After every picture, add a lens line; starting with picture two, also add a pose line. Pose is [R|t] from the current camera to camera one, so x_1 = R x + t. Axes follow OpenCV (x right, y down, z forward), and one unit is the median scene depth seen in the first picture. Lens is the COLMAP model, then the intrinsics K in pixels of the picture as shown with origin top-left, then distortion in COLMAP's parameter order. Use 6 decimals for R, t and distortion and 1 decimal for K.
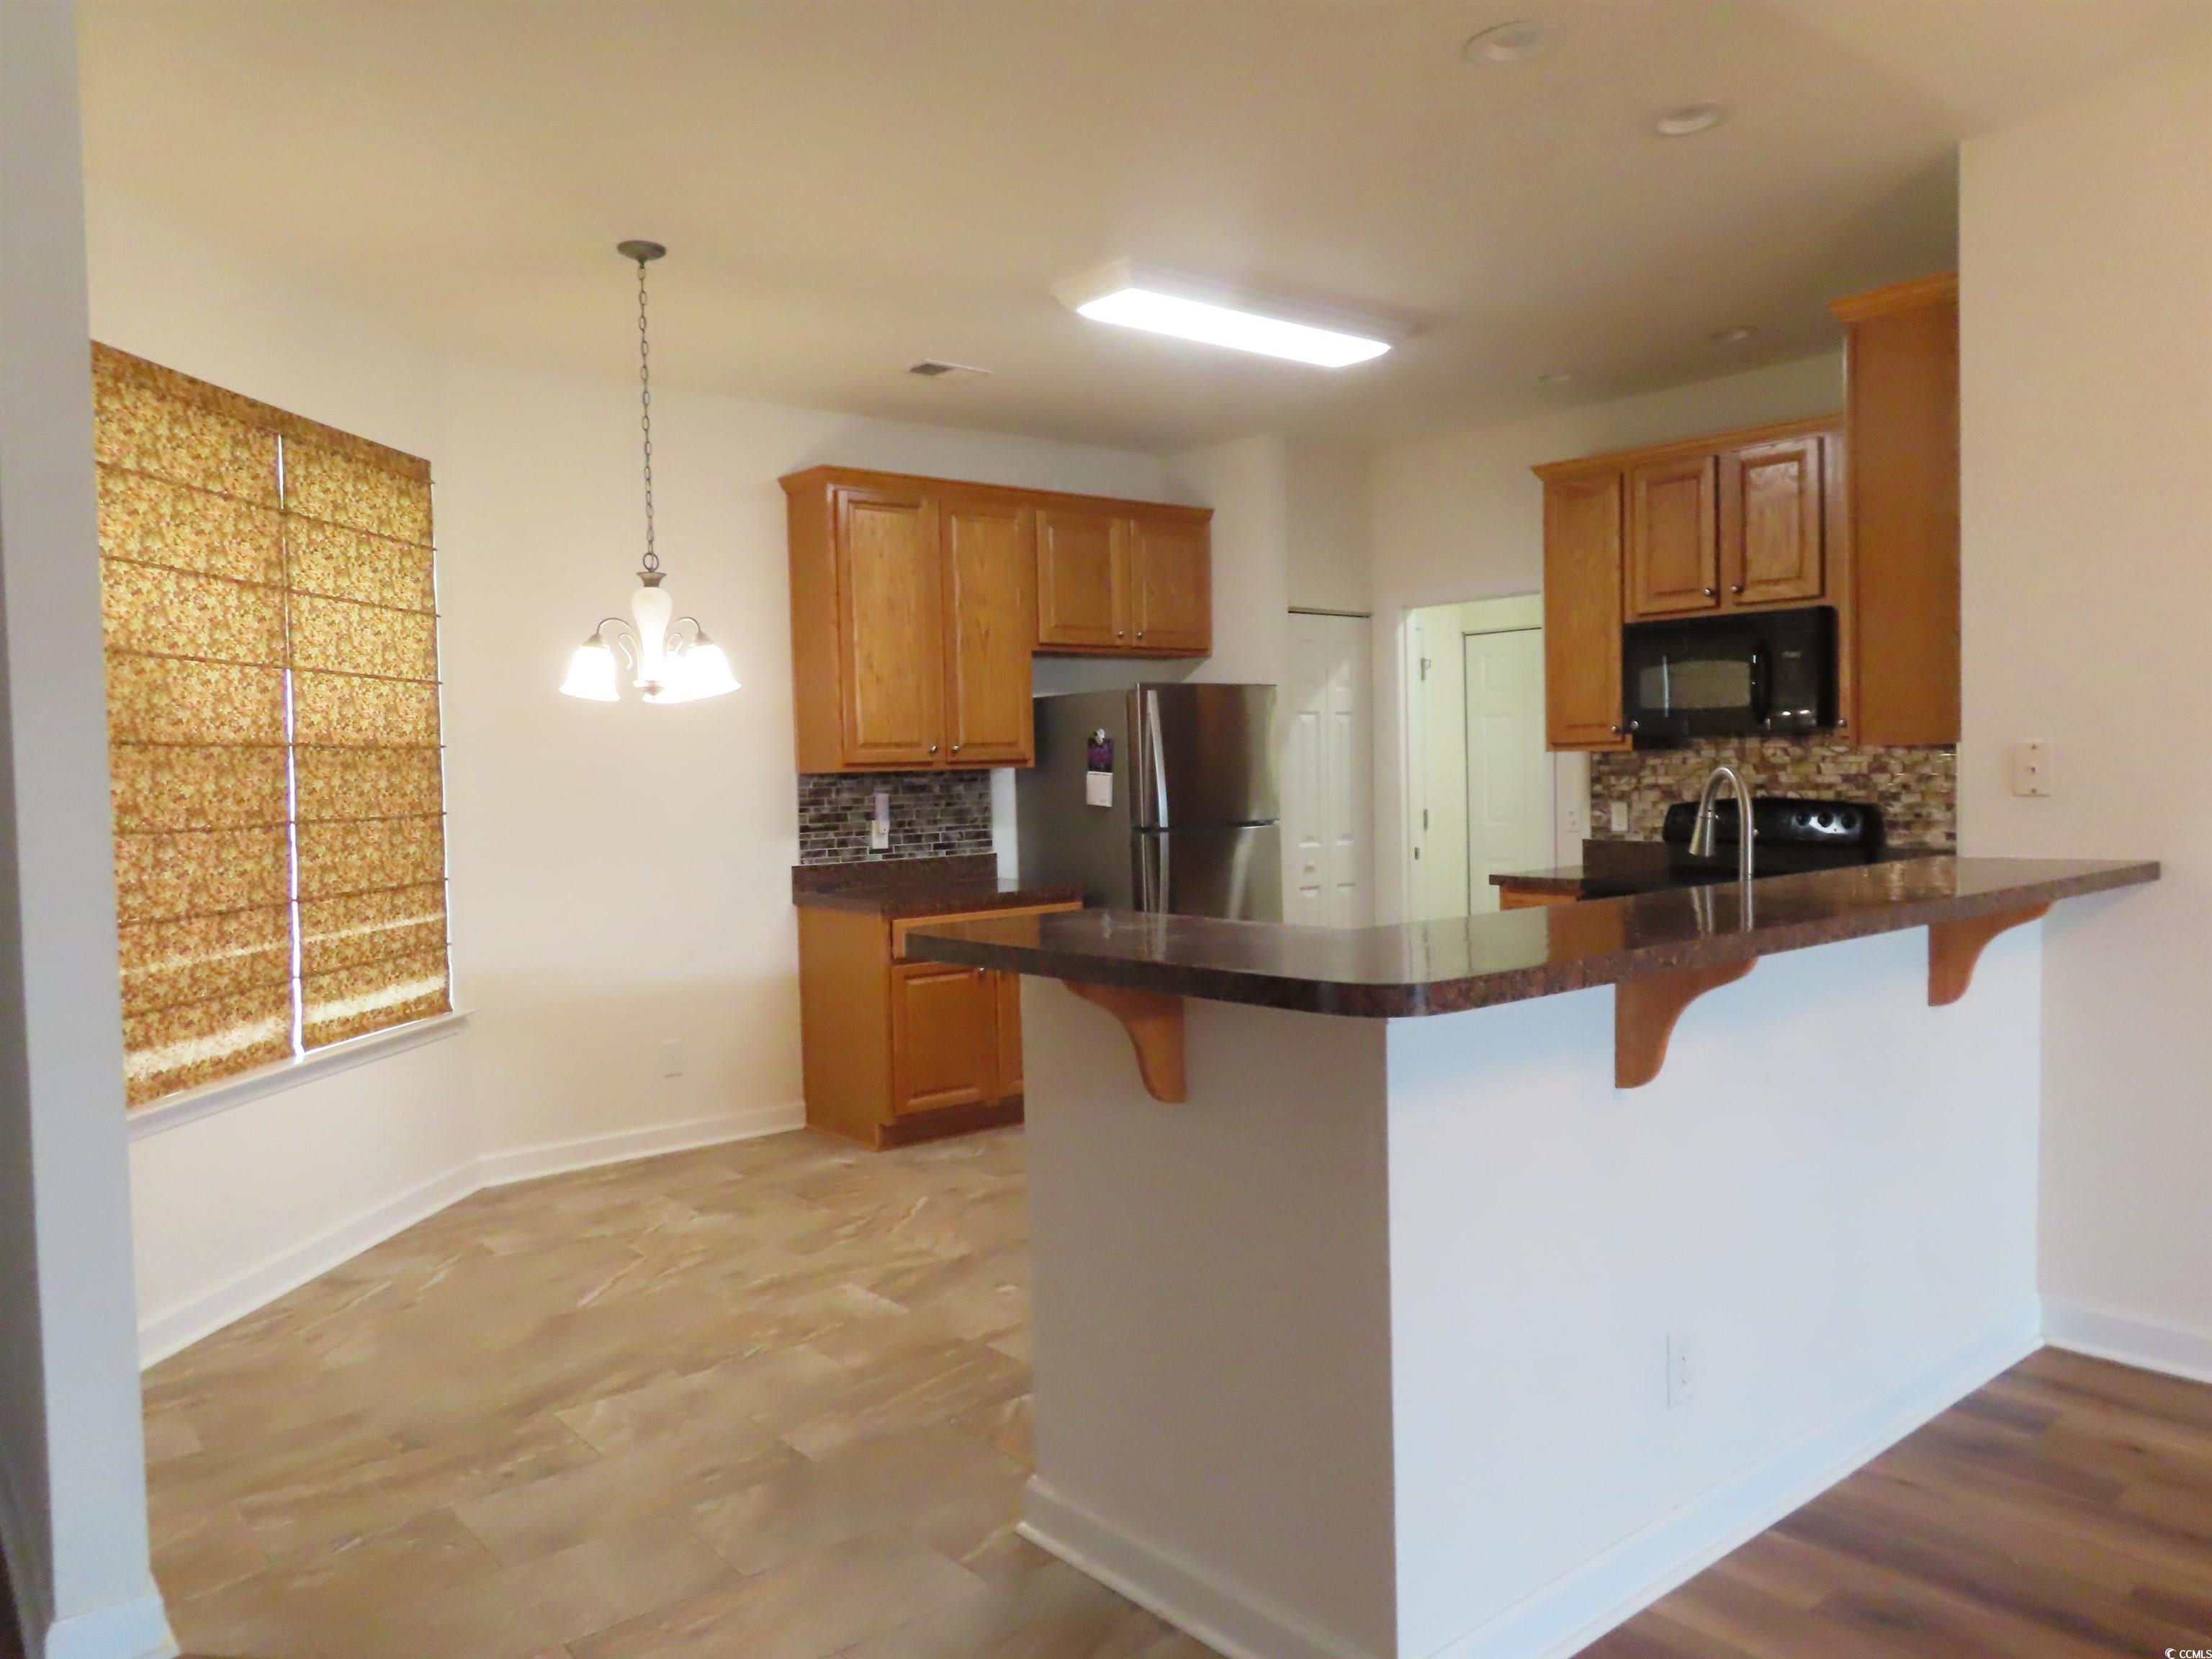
lens RADIAL K [[1580.4, 0, 1108.8], [0, 1580.4, 834.8], [0, 0, 1]] dist [-0.014050, 0.008337]
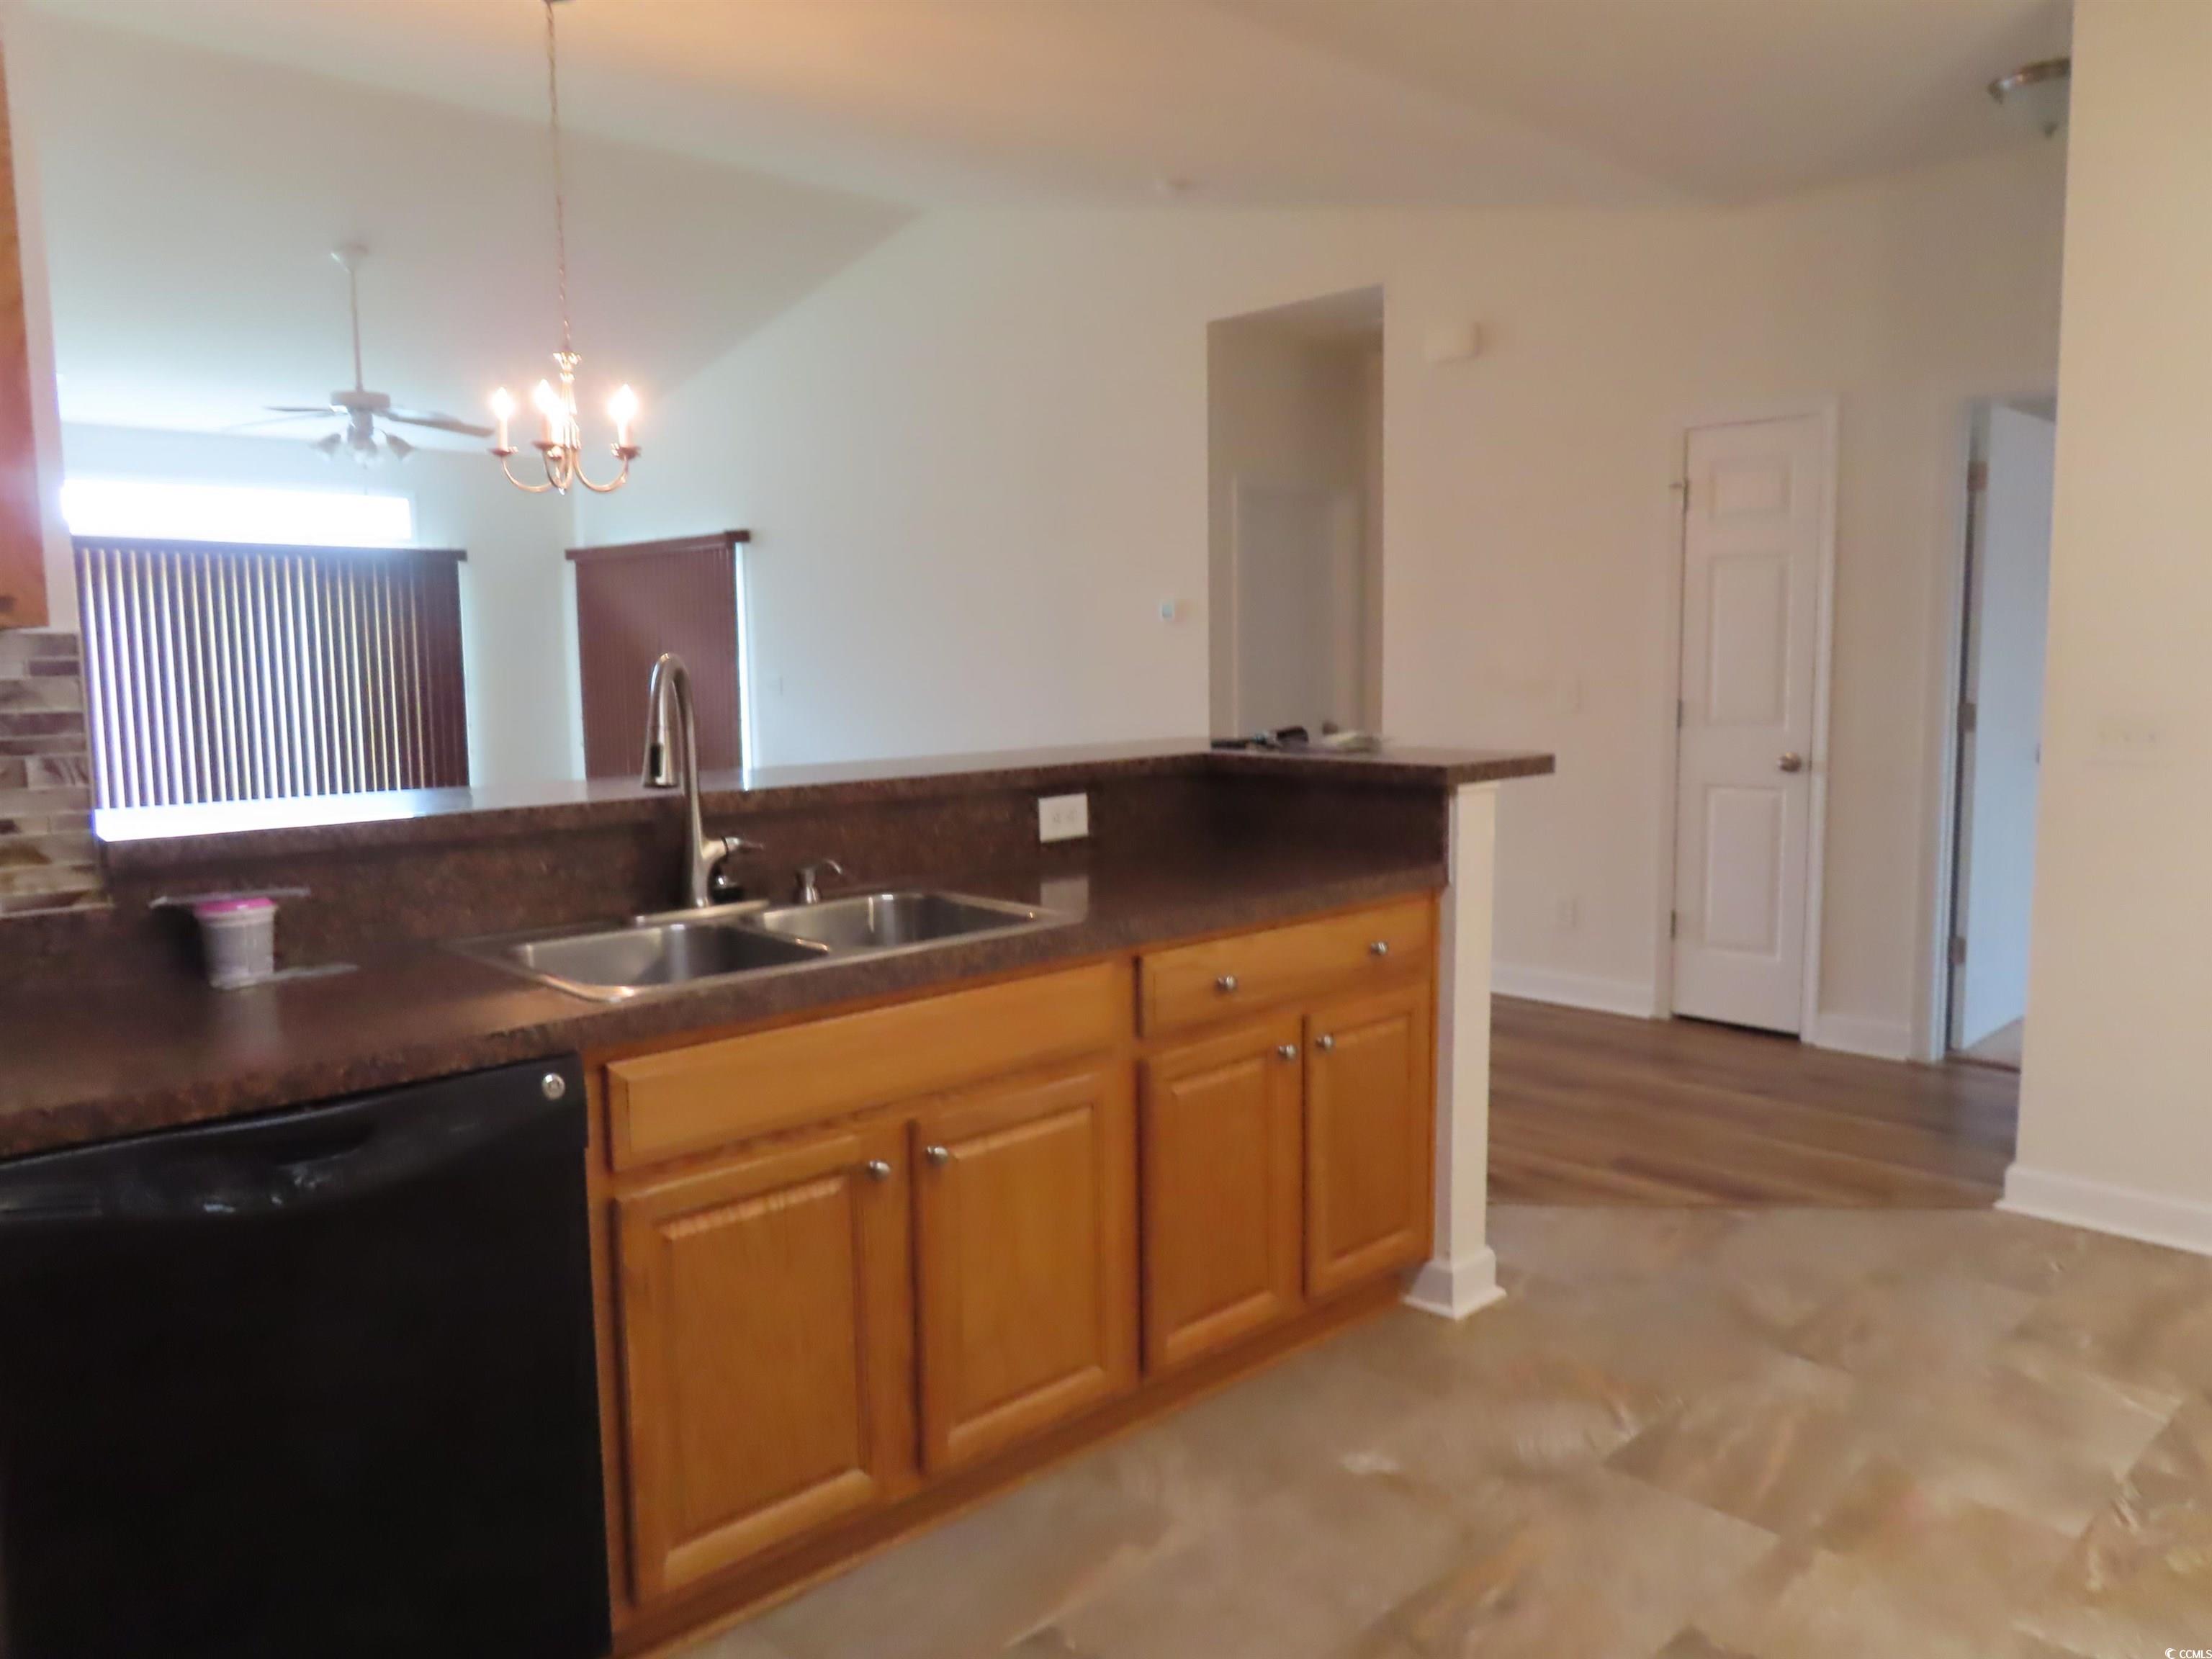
lens RADIAL K [[1580.4, 0, 1108.8], [0, 1580.4, 834.8], [0, 0, 1]] dist [-0.014050, 0.008337]
pose [[-0.997022, 0.044419, -0.063034, 0.134471], [0.033957, 0.986809, 0.158288, -0.038802], [0.069233, 0.155676, -0.985379, 0.966610]]
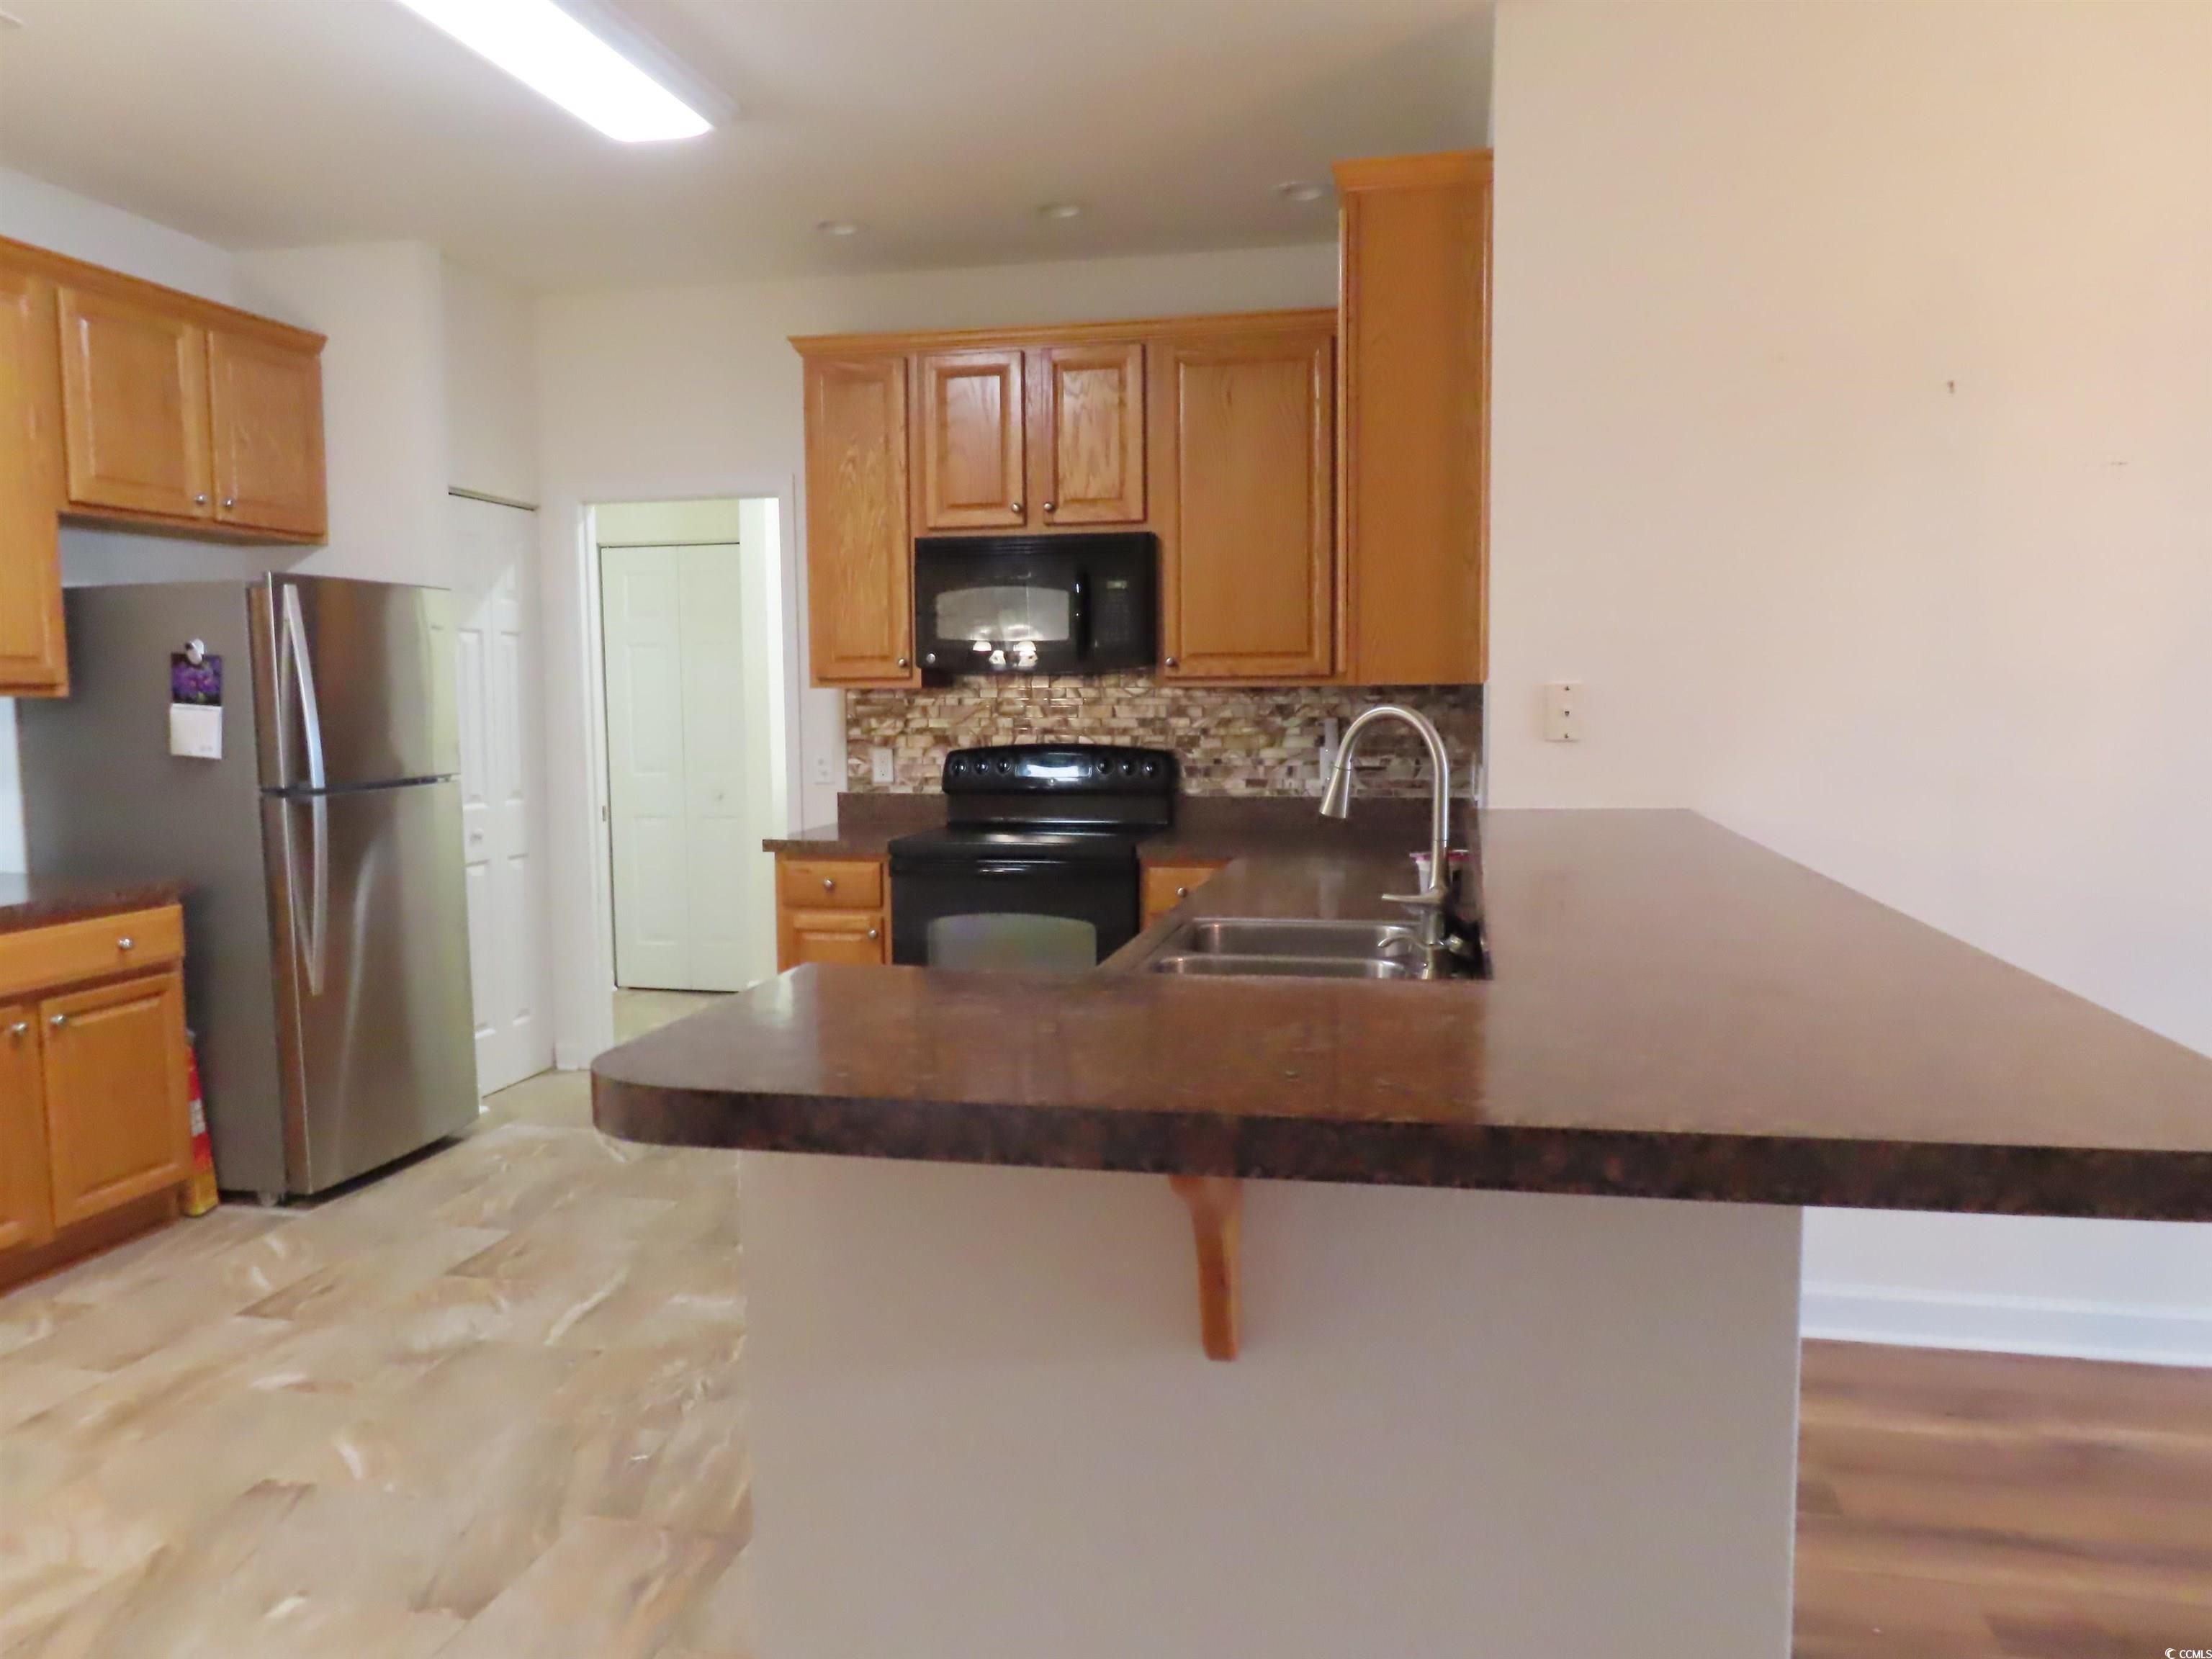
lens RADIAL K [[1580.4, 0, 1108.8], [0, 1580.4, 834.8], [0, 0, 1]] dist [-0.014050, 0.008337]
pose [[0.784705, -0.036661, 0.618784, -0.119137], [0.015122, 0.999085, 0.040016, -0.006628], [-0.619685, -0.022043, 0.784541, 0.258332]]
